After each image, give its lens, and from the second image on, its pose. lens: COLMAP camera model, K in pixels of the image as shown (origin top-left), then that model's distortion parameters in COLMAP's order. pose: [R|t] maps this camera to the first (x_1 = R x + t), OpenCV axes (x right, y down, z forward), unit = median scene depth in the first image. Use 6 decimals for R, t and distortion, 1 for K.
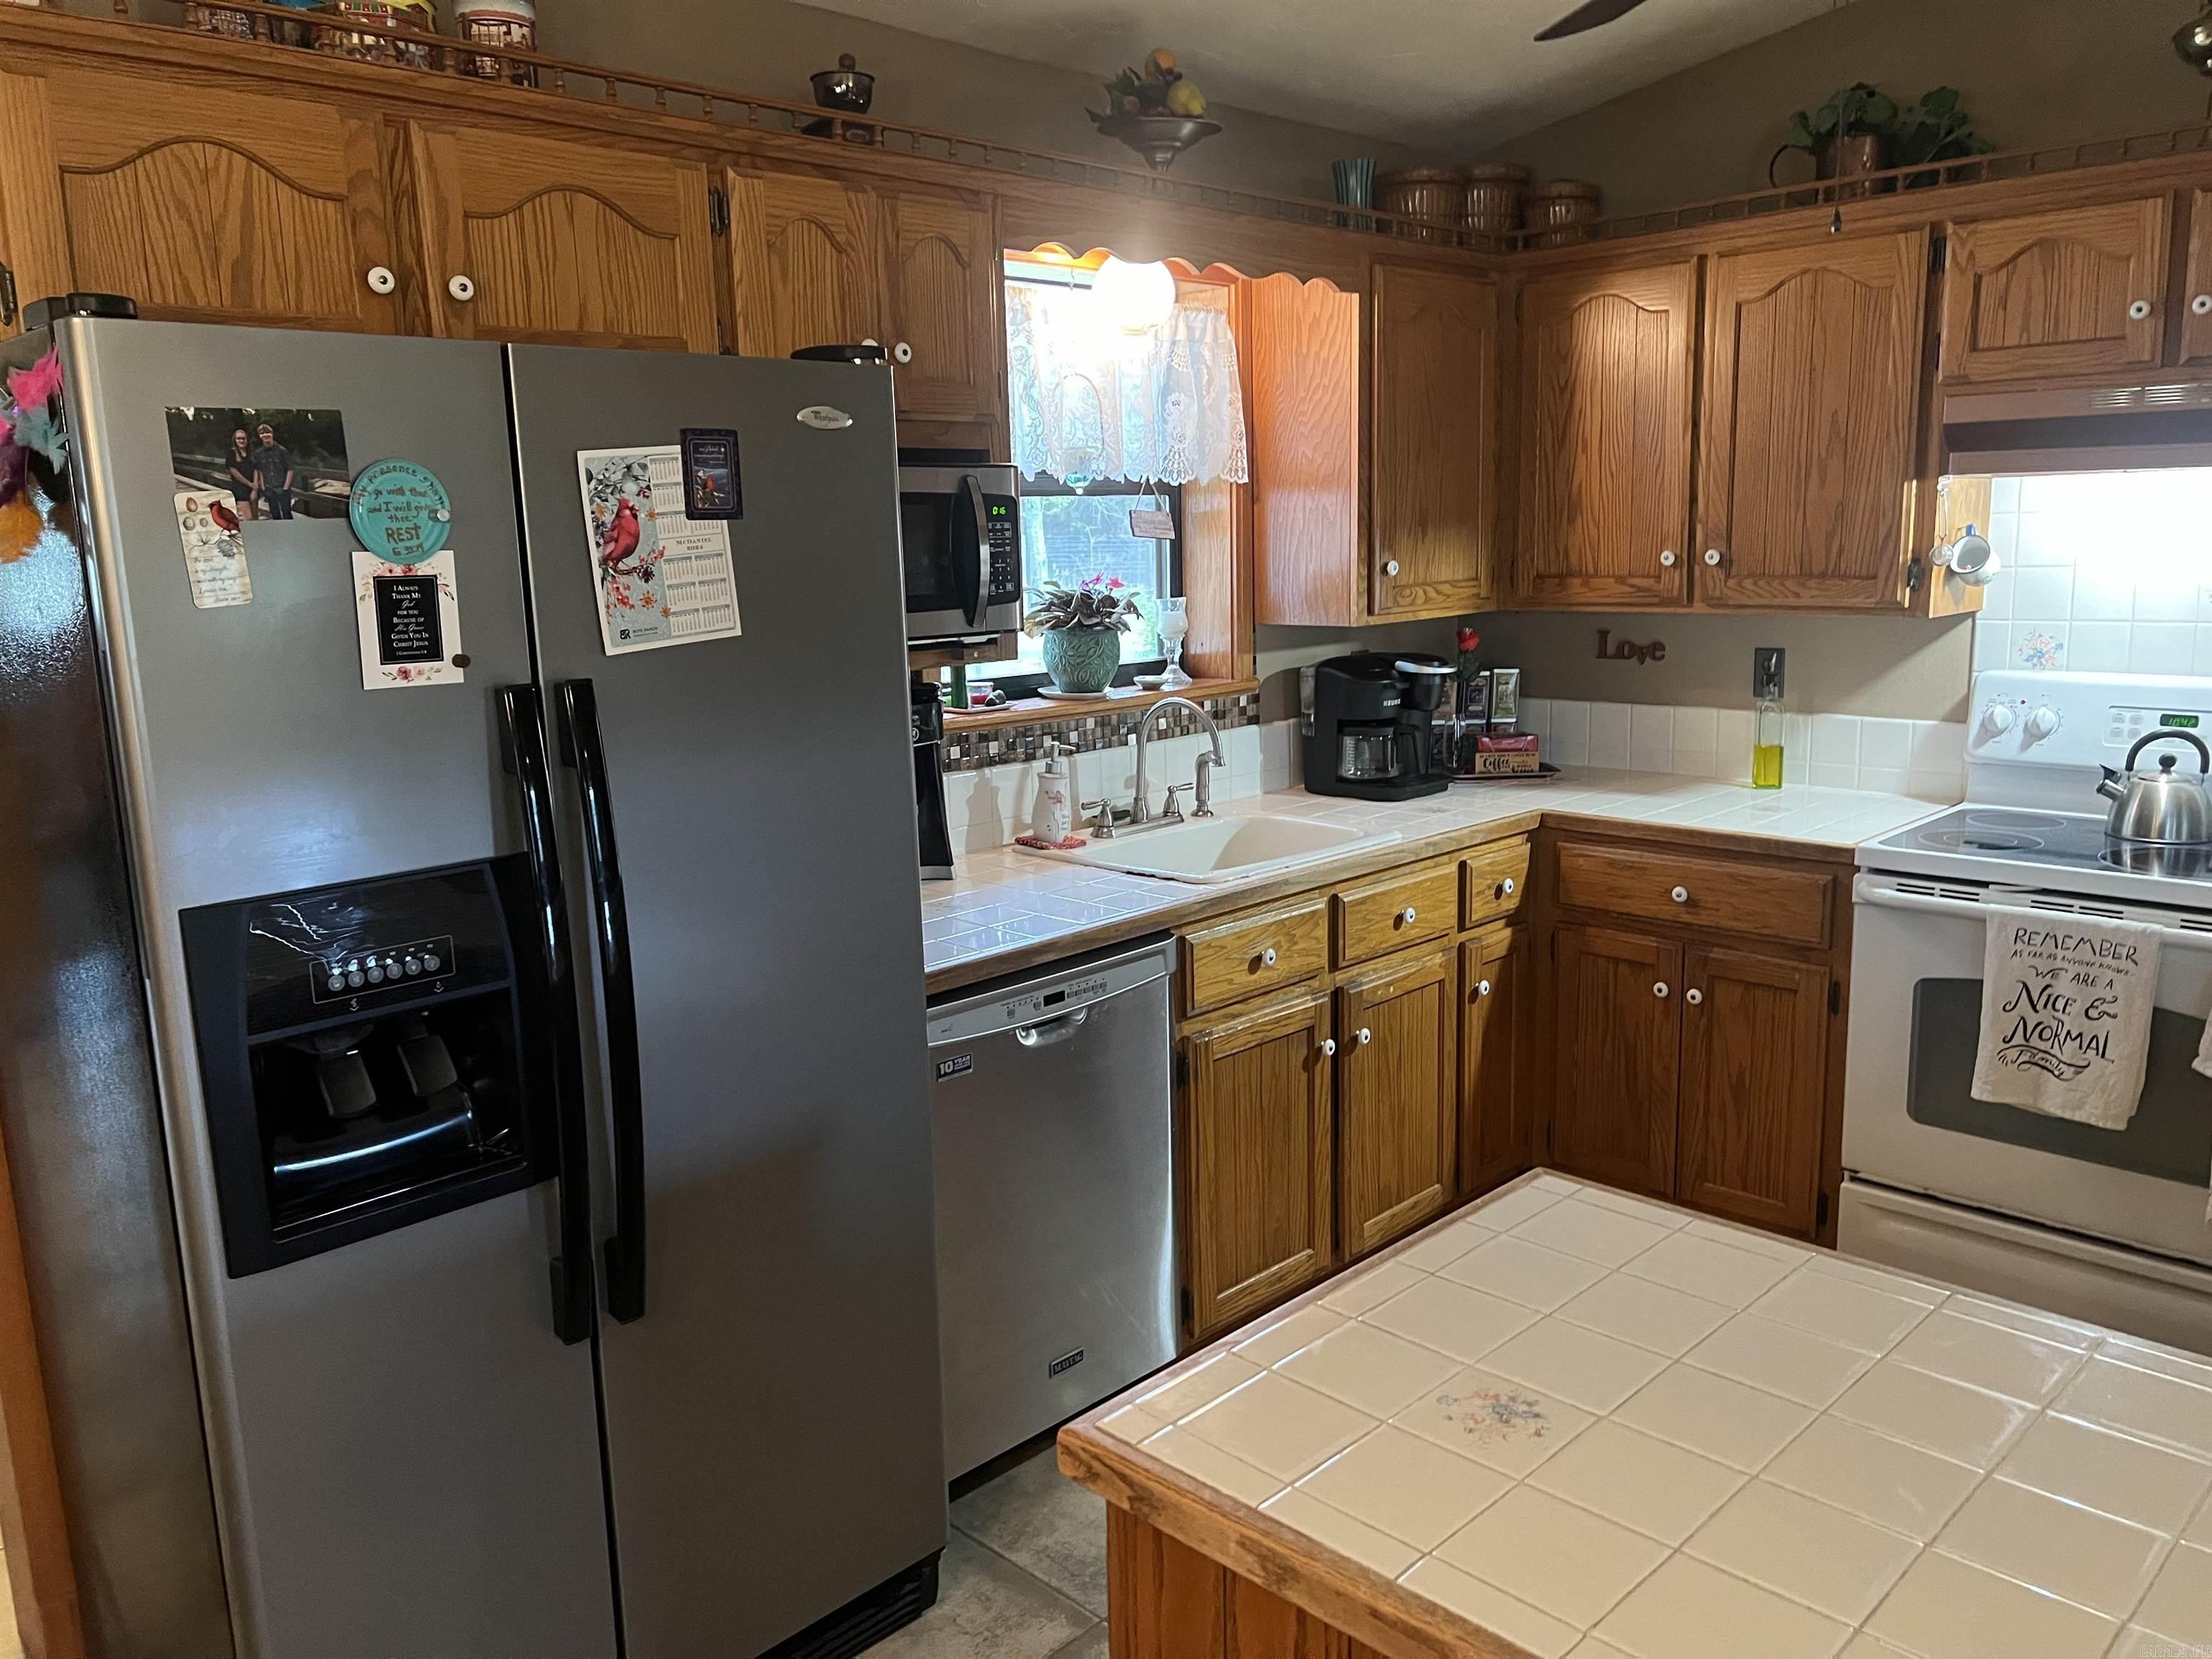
lens RADIAL K [[1654.0, 0, 1106.1], [0, 1654.0, 831.4], [0, 0, 1]] dist [0.067059, -0.089649]
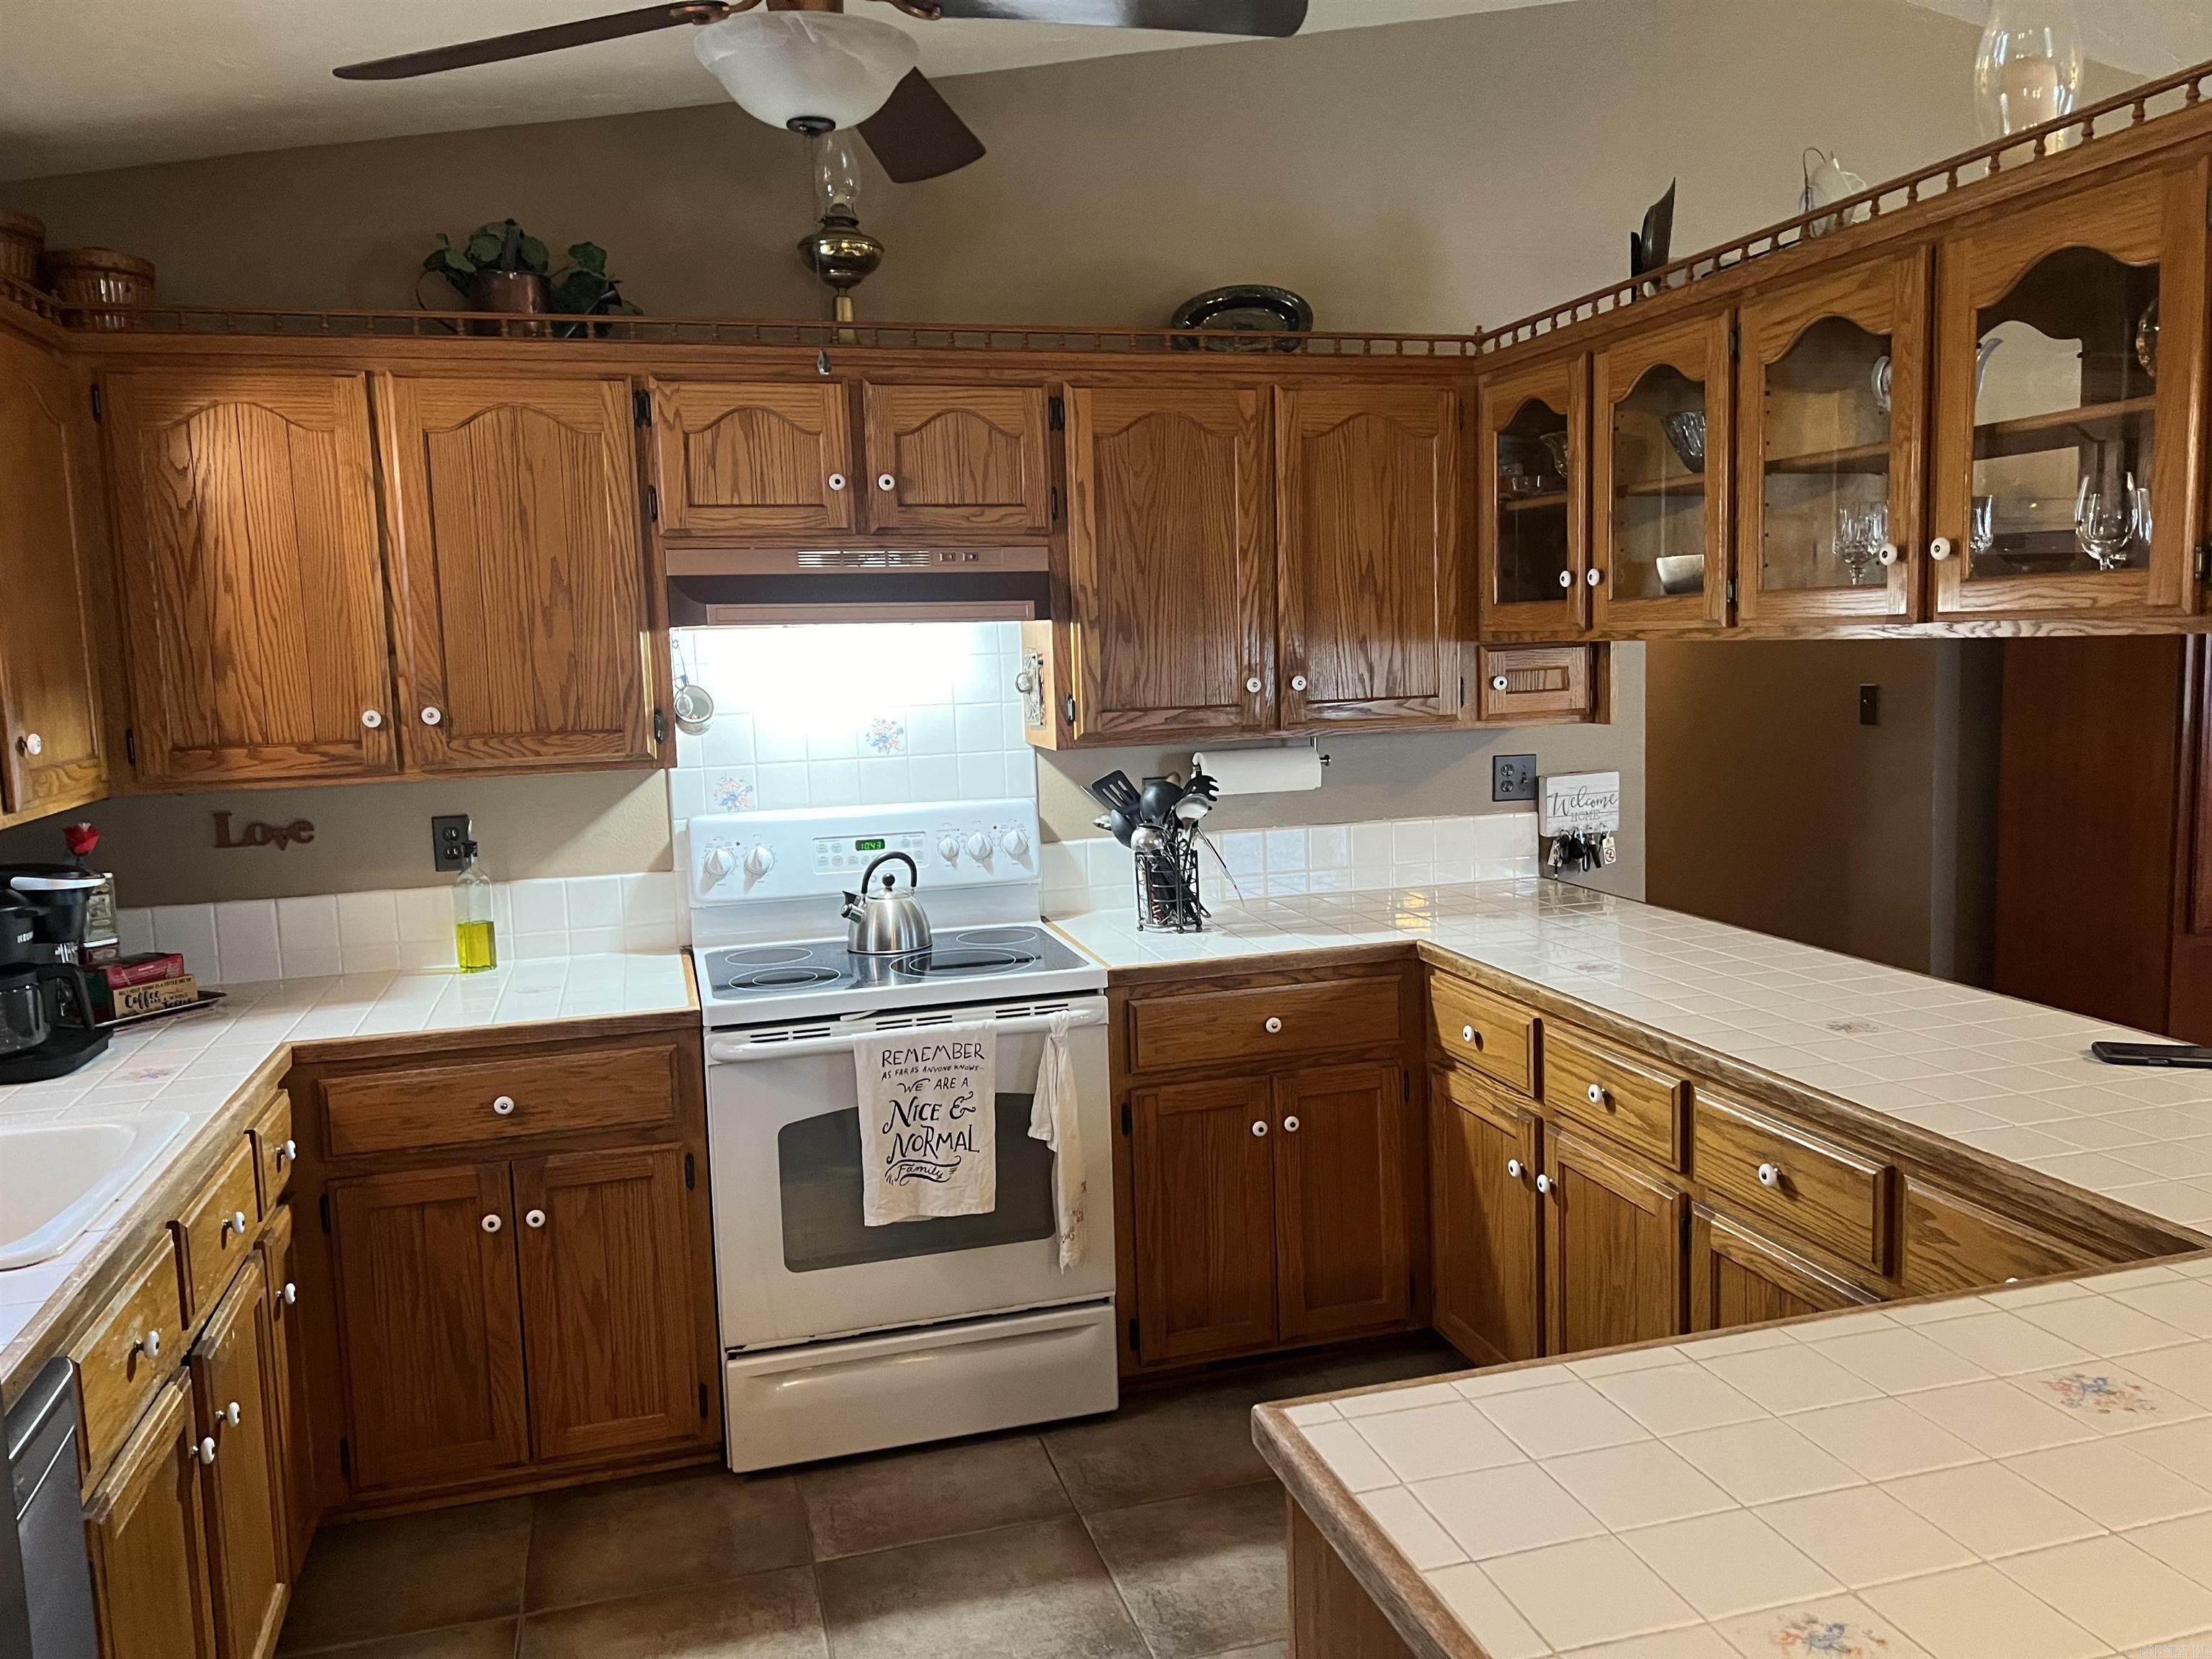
lens RADIAL K [[1654.0, 0, 1120.1], [0, 1654.0, 813.6], [0, 0, 1]] dist [0.067059, -0.089649]
pose [[0.474477, -0.084755, 0.876178, -0.251860], [0.176798, 0.984247, -0.000533, -0.055285], [-0.862331, 0.155160, 0.481987, 0.307448]]
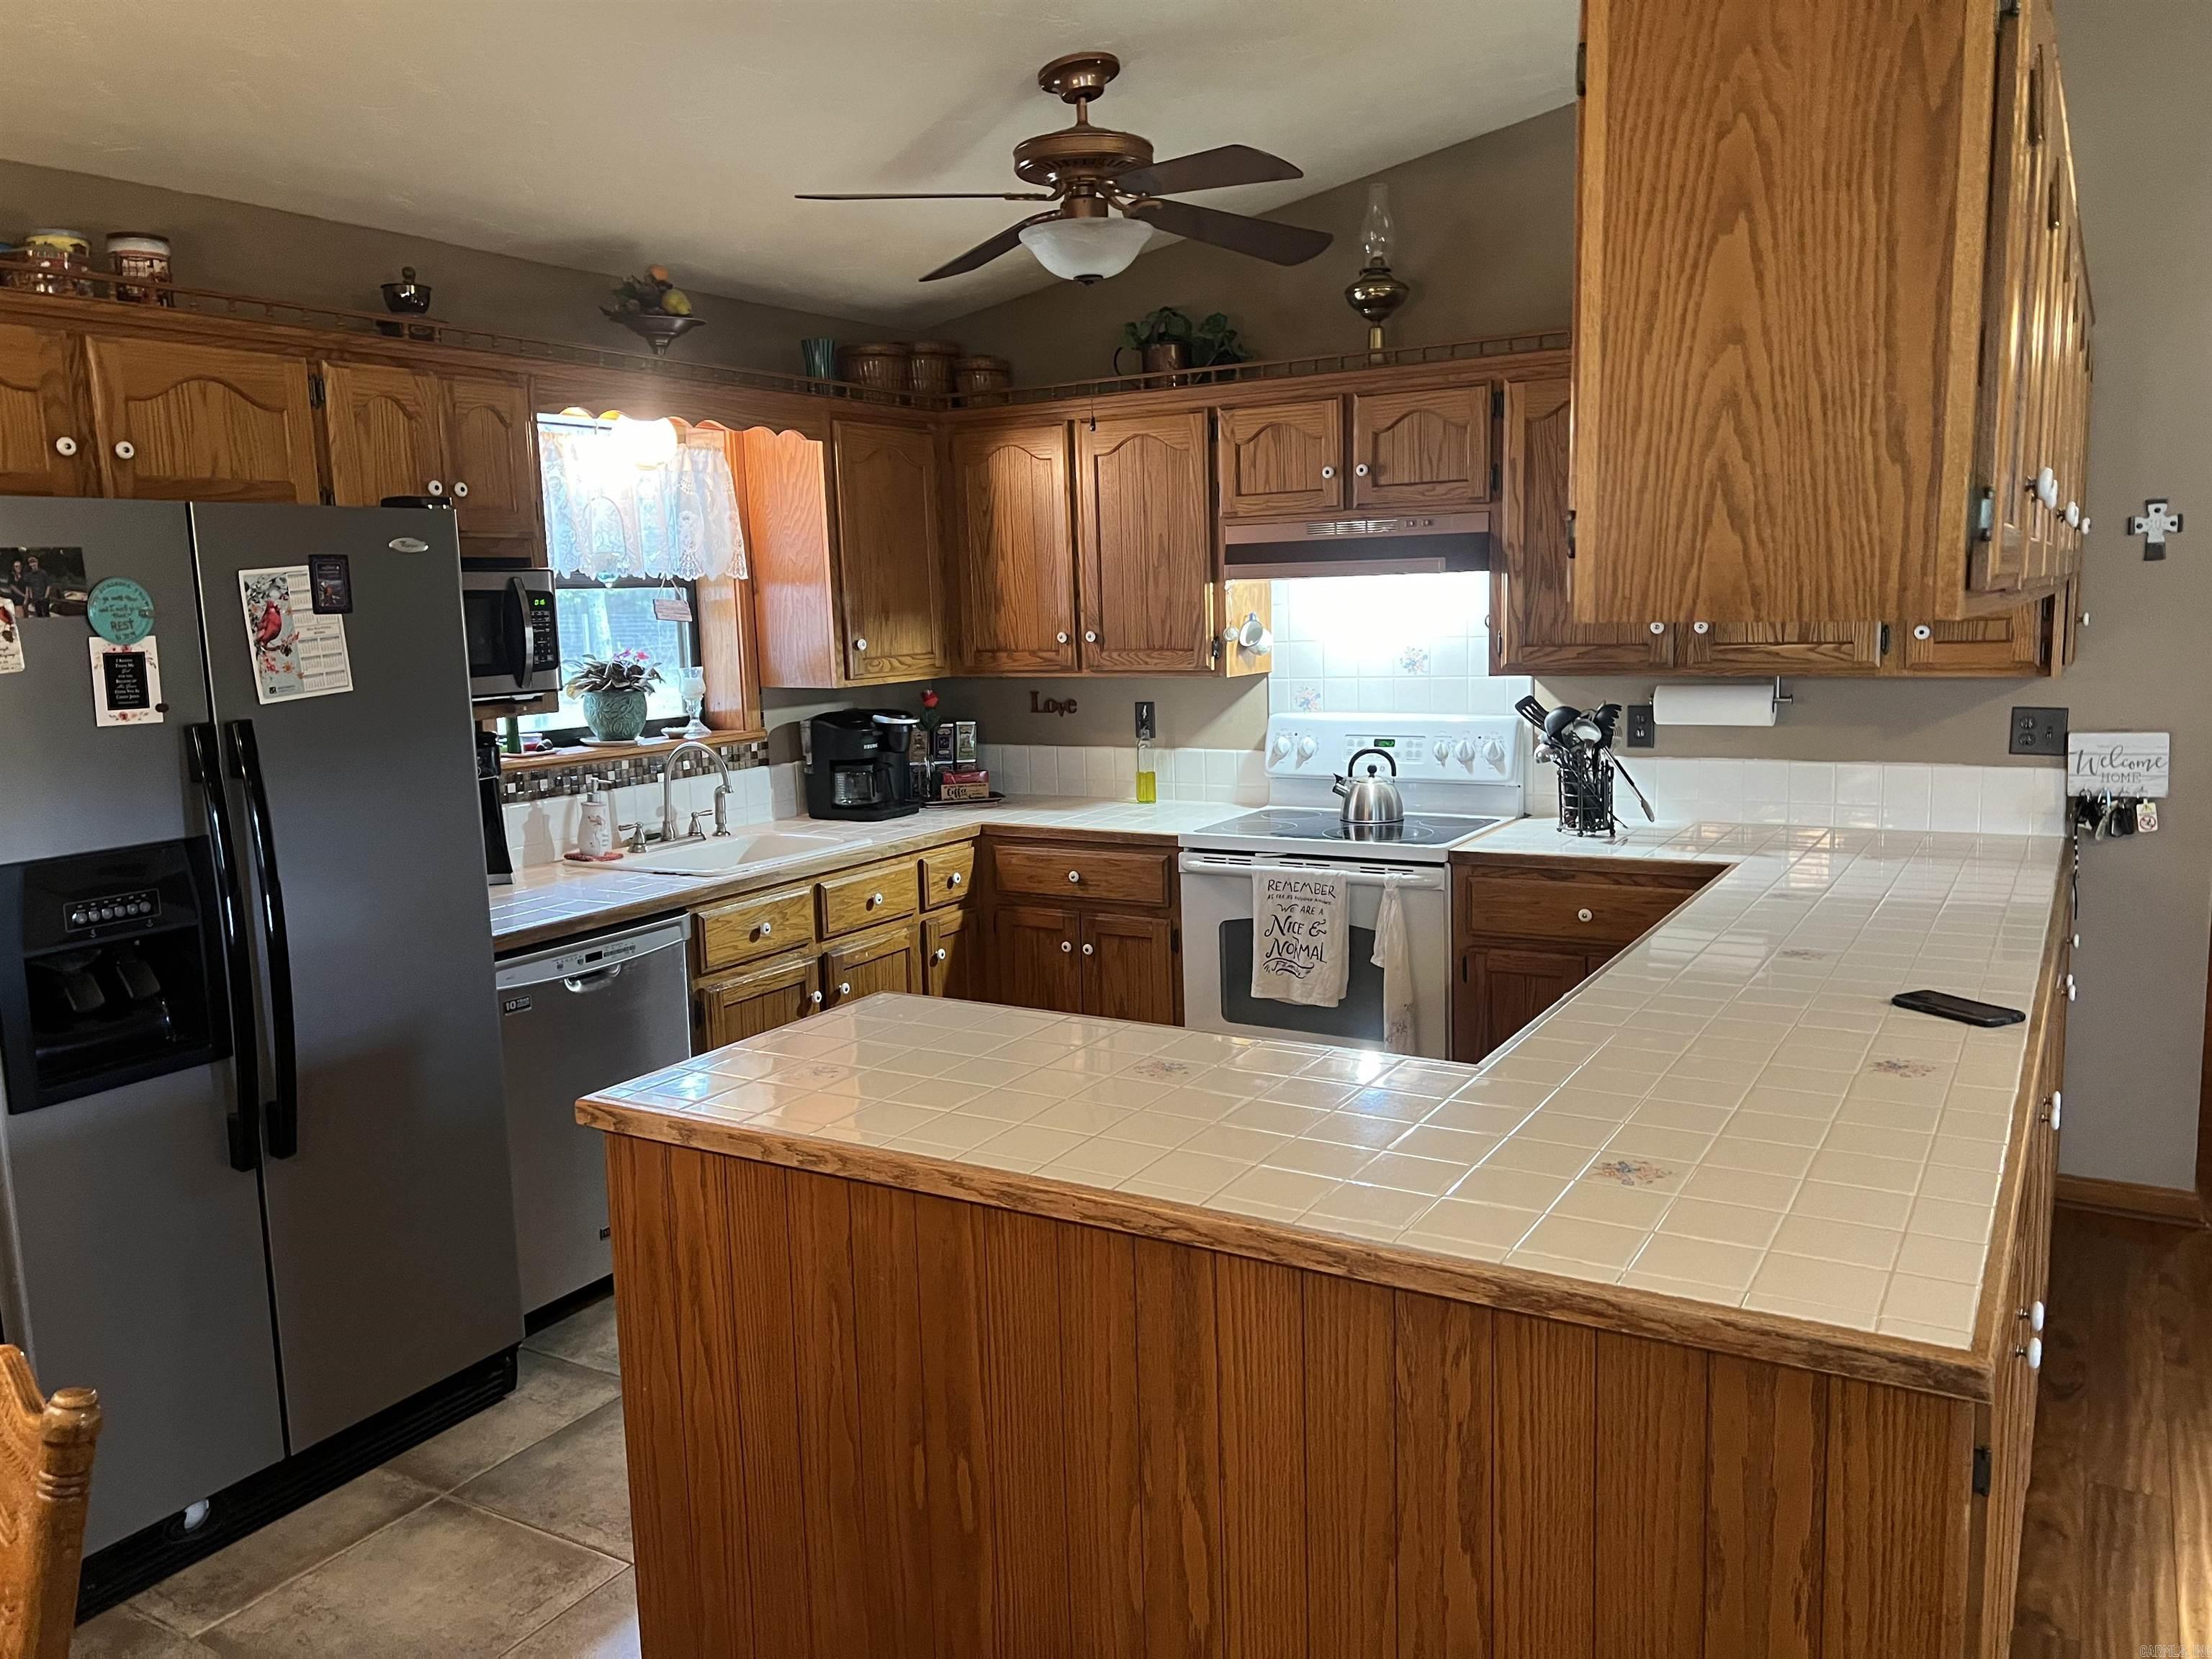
lens RADIAL K [[1654.0, 0, 1116.2], [0, 1654.0, 828.2], [0, 0, 1]] dist [0.067059, -0.089649]
pose [[0.967627, -0.036531, 0.249727, 0.037193], [0.048529, 0.997936, -0.042054, 0.059570], [-0.247675, 0.052811, 0.967403, -0.359708]]
